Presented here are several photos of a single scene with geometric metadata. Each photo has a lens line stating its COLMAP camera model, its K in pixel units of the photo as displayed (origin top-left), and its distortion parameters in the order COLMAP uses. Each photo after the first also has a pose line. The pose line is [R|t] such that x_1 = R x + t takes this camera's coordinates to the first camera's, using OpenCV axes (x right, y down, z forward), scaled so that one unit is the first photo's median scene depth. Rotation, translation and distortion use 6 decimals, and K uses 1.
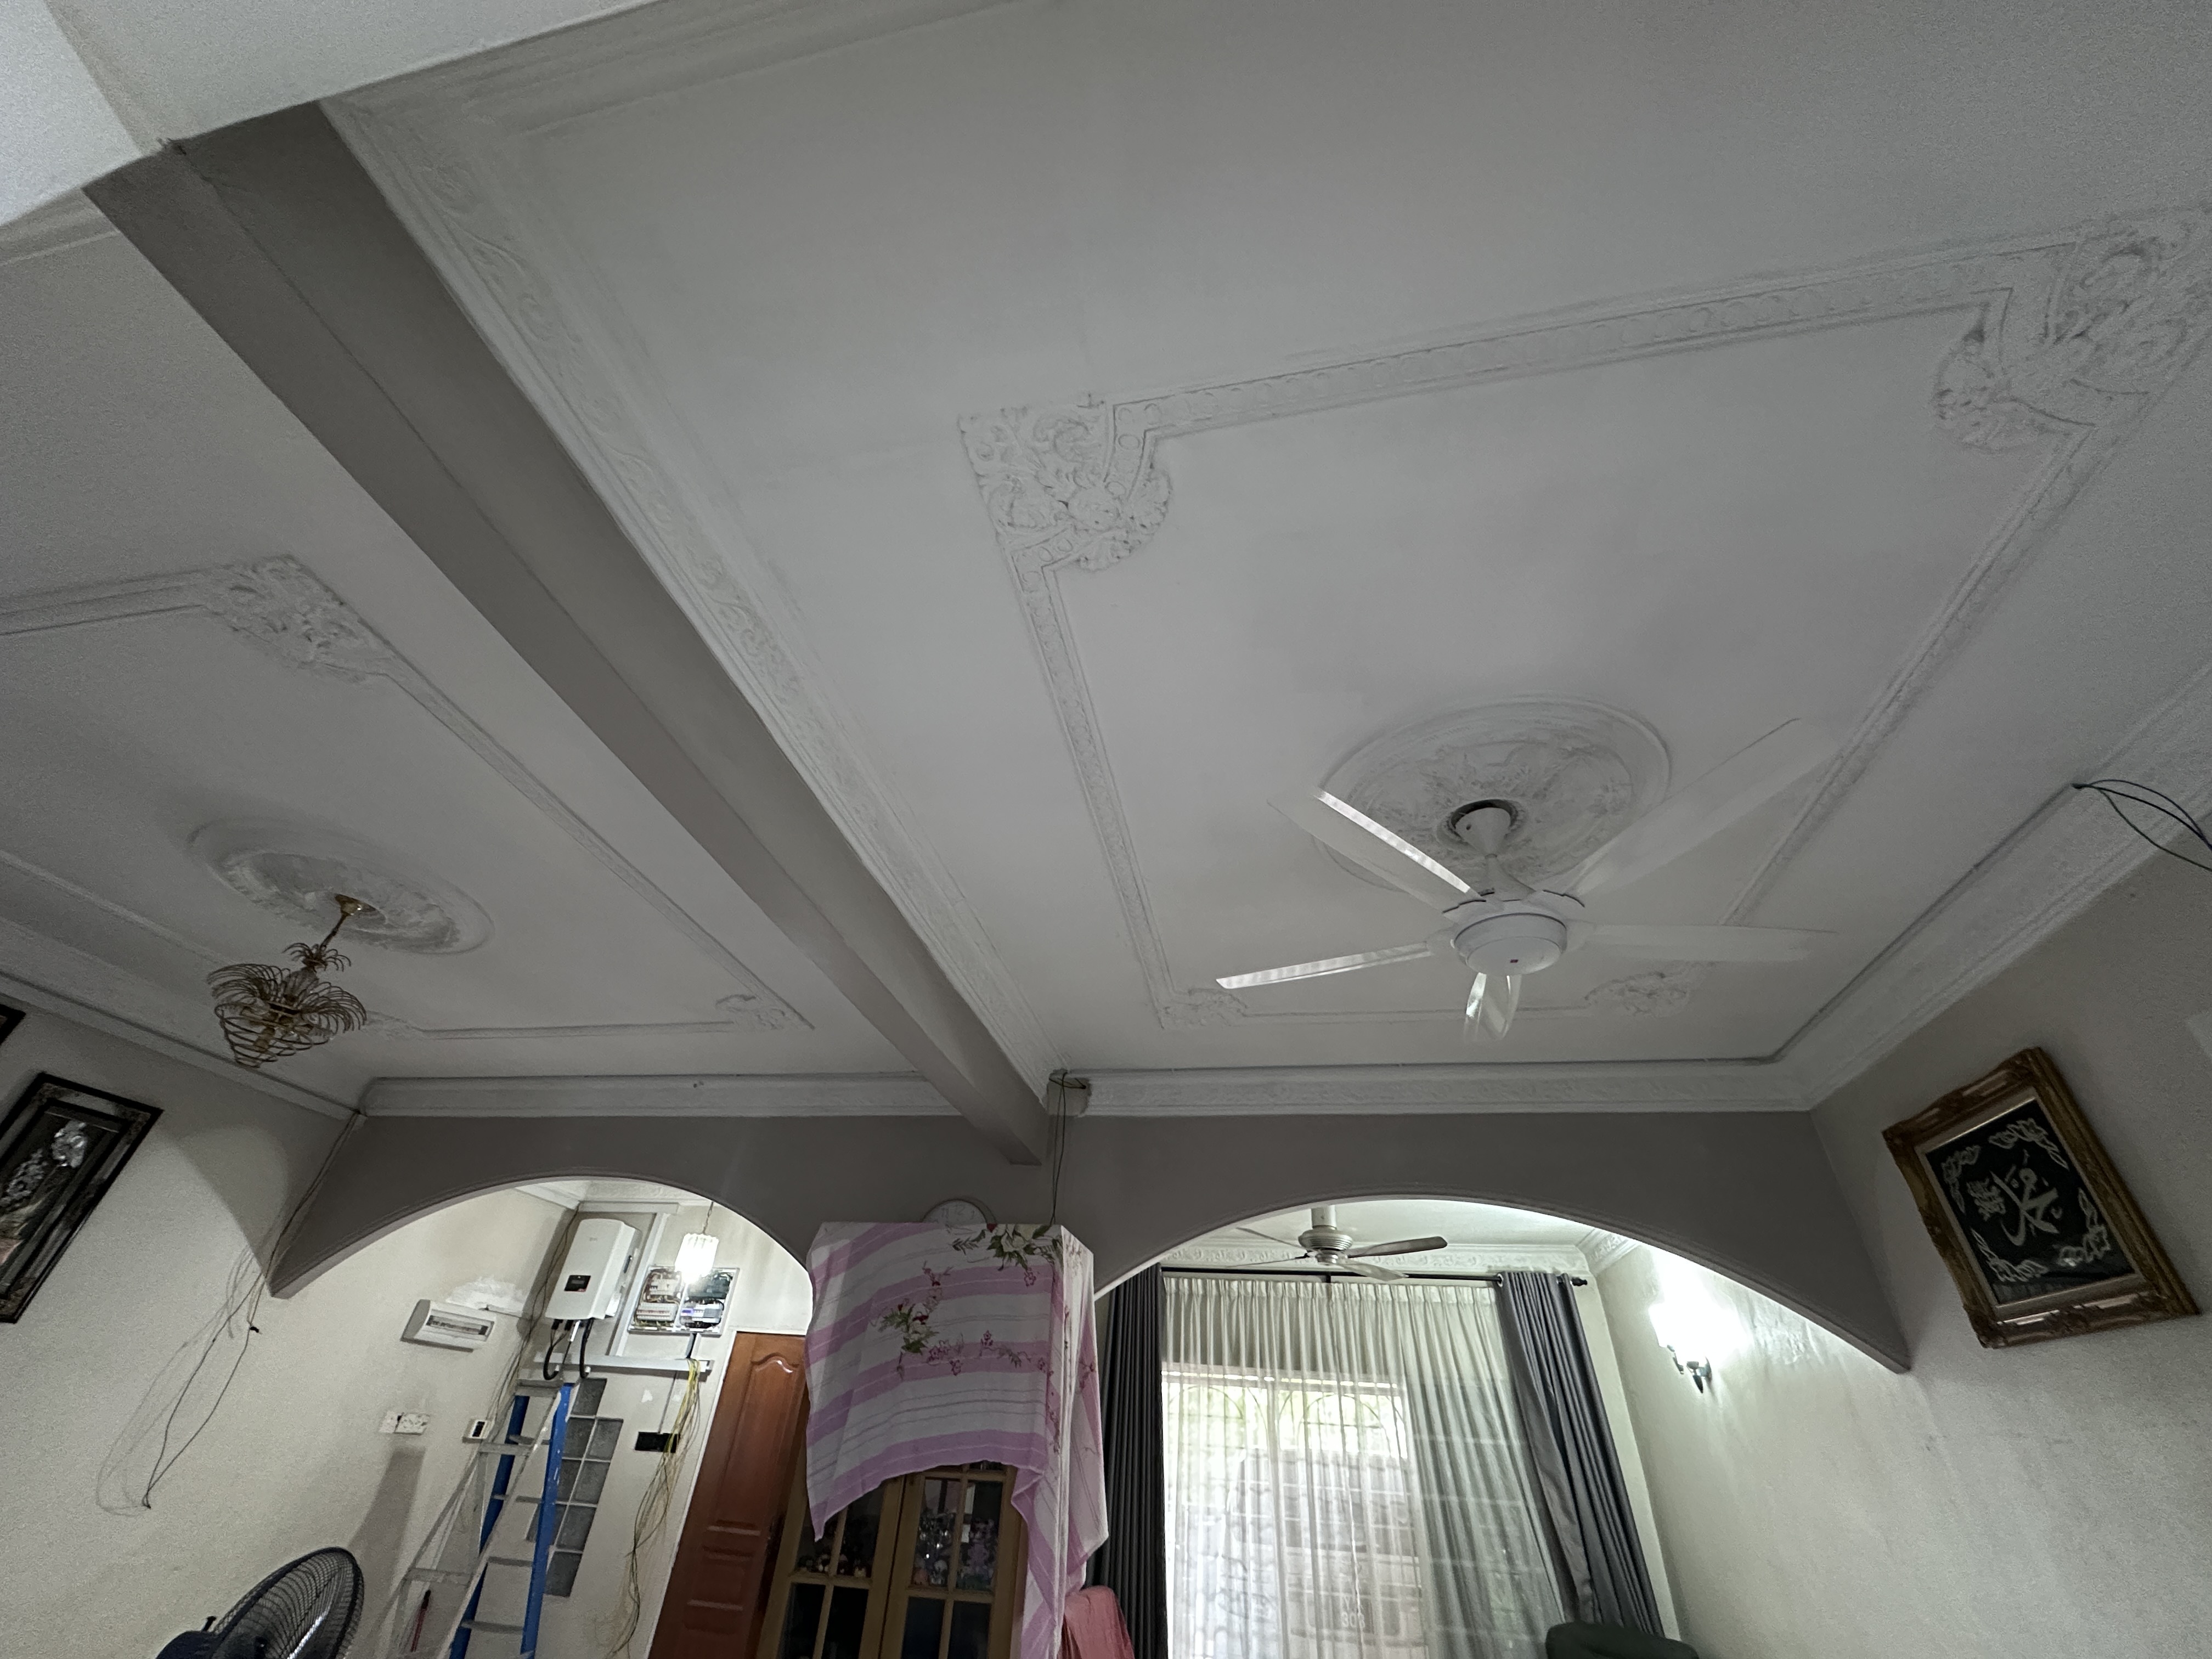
lens RADIAL K [[878.0, 0, 1111.7], [0, 878.0, 835.8], [0, 0, 1]] dist [0.001440, 0.000183]
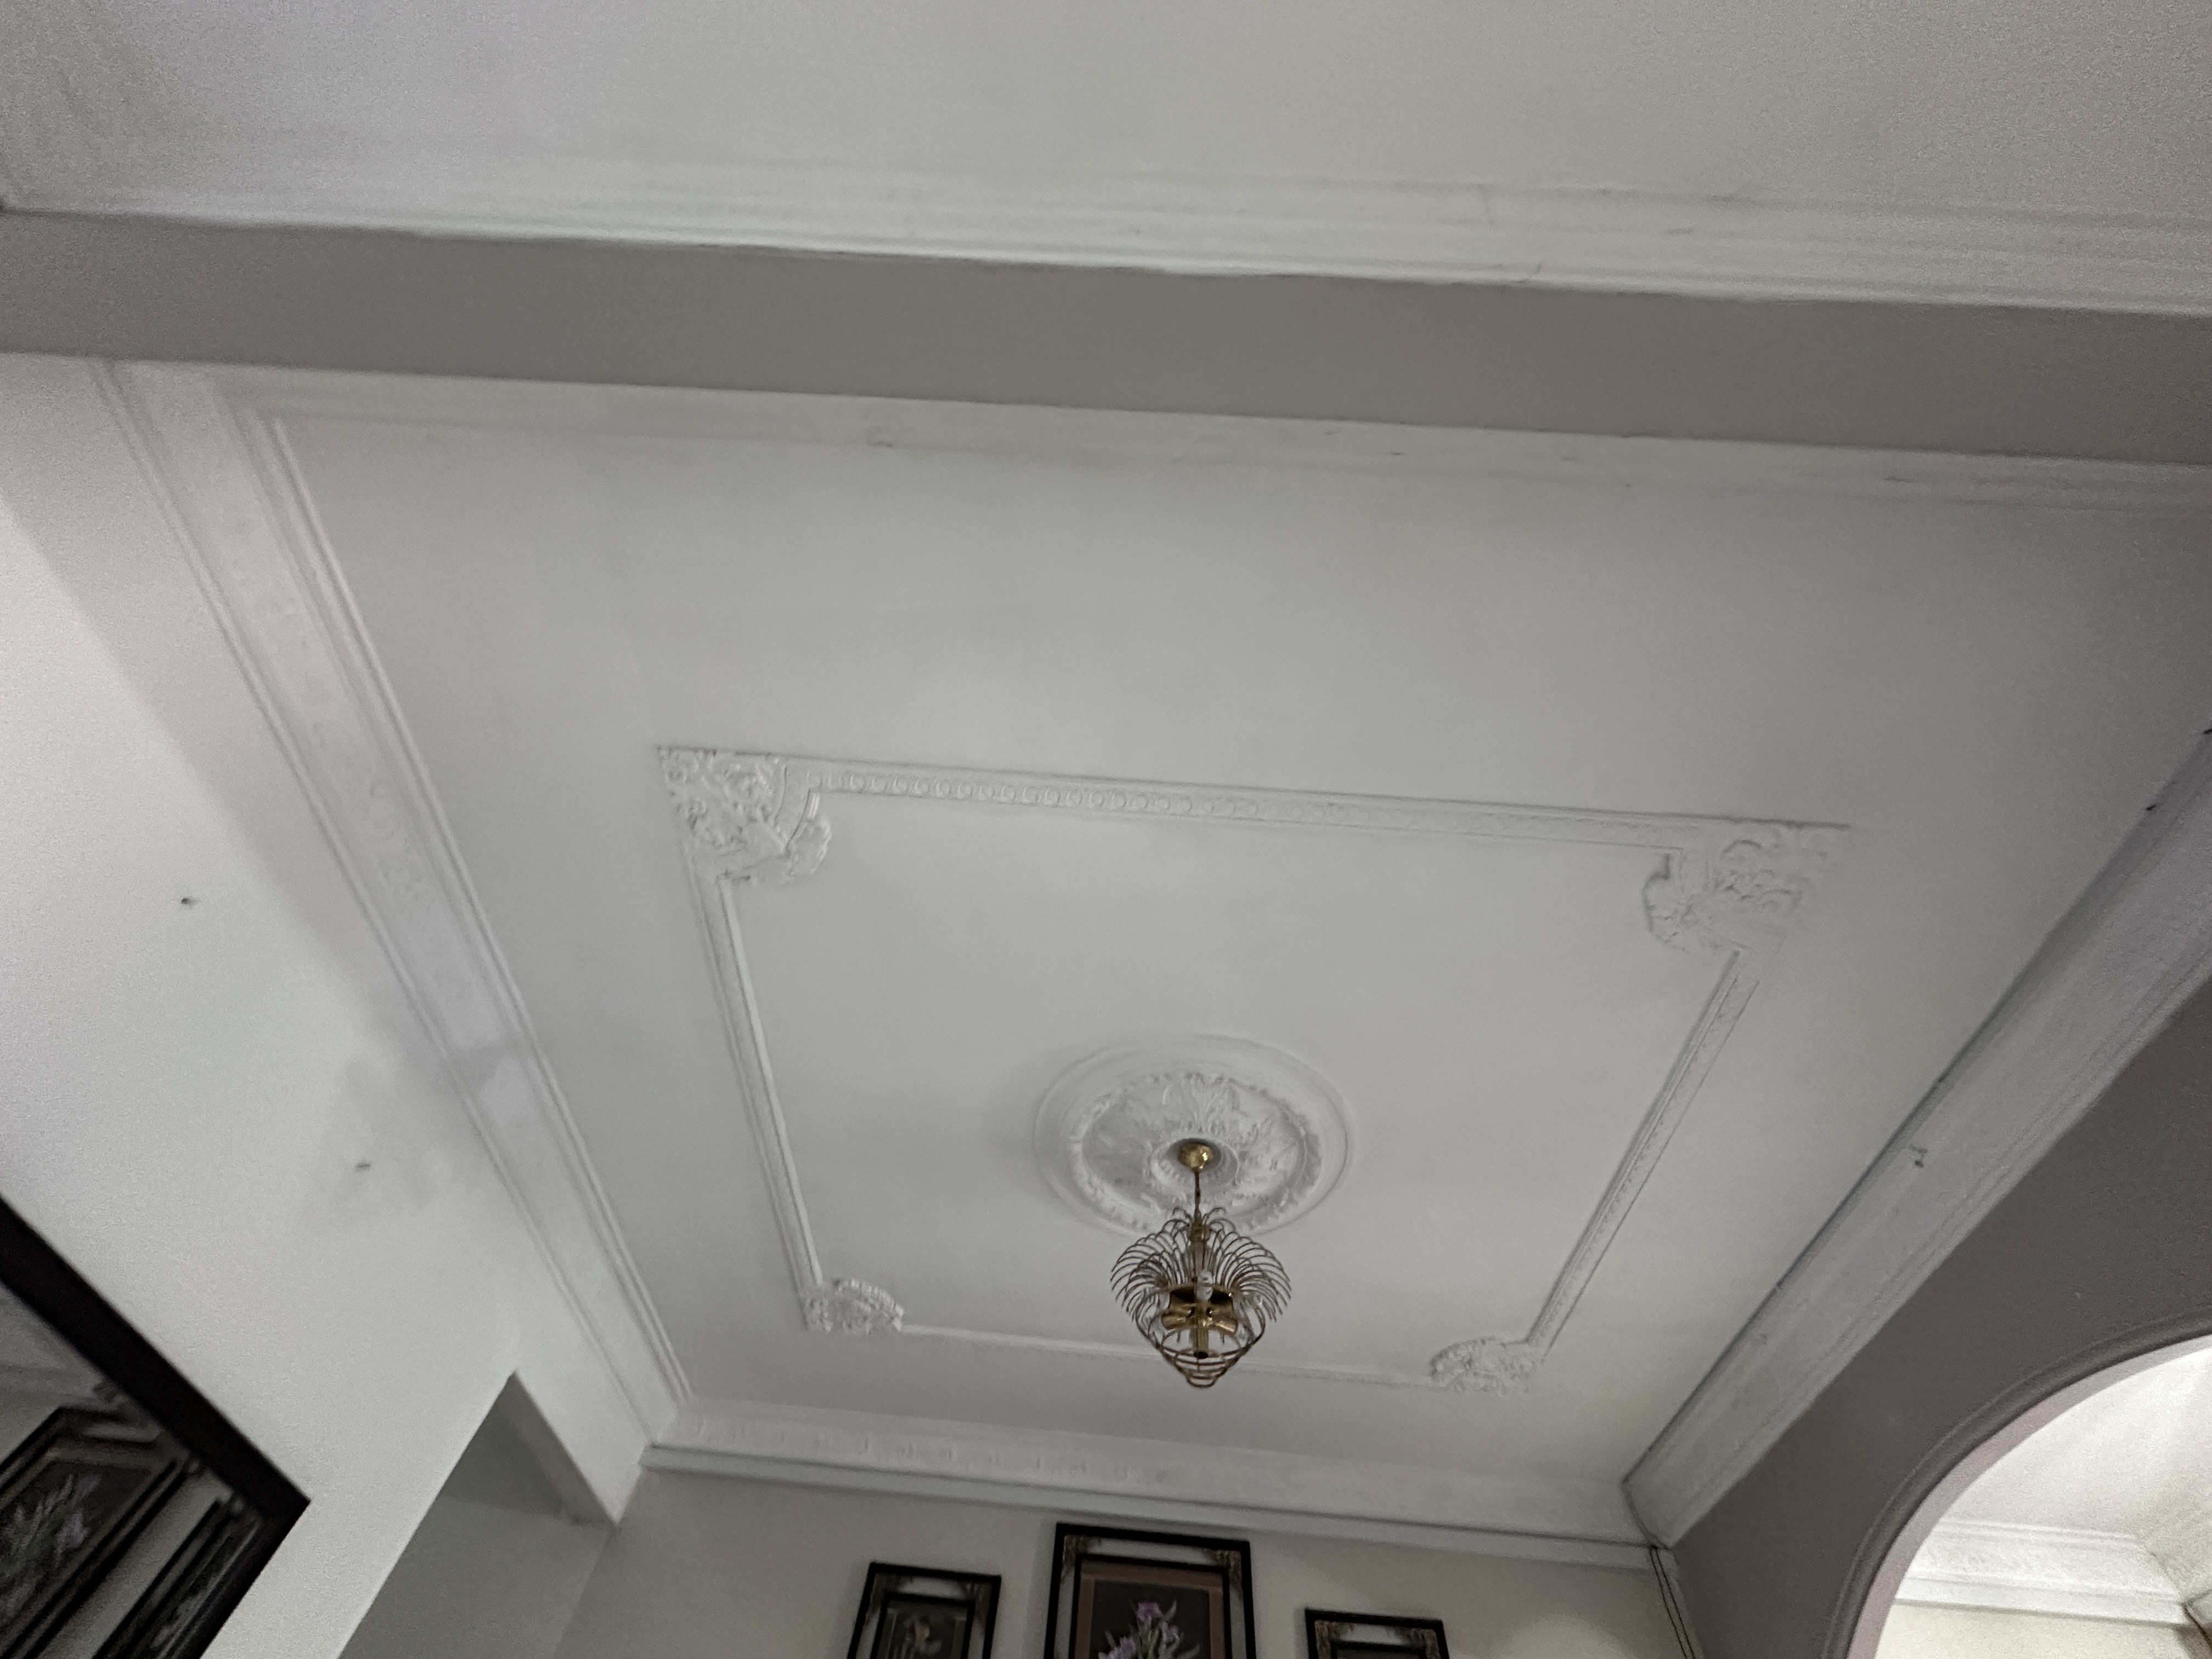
lens RADIAL K [[878.0, 0, 1111.8], [0, 878.0, 826.4], [0, 0, 1]] dist [0.001440, 0.000183]
pose [[0.226553, -0.847152, -0.480633, -0.321723], [0.522652, 0.522138, -0.673948, 0.514044], [0.821893, -0.098519, 0.561057, 0.662970]]
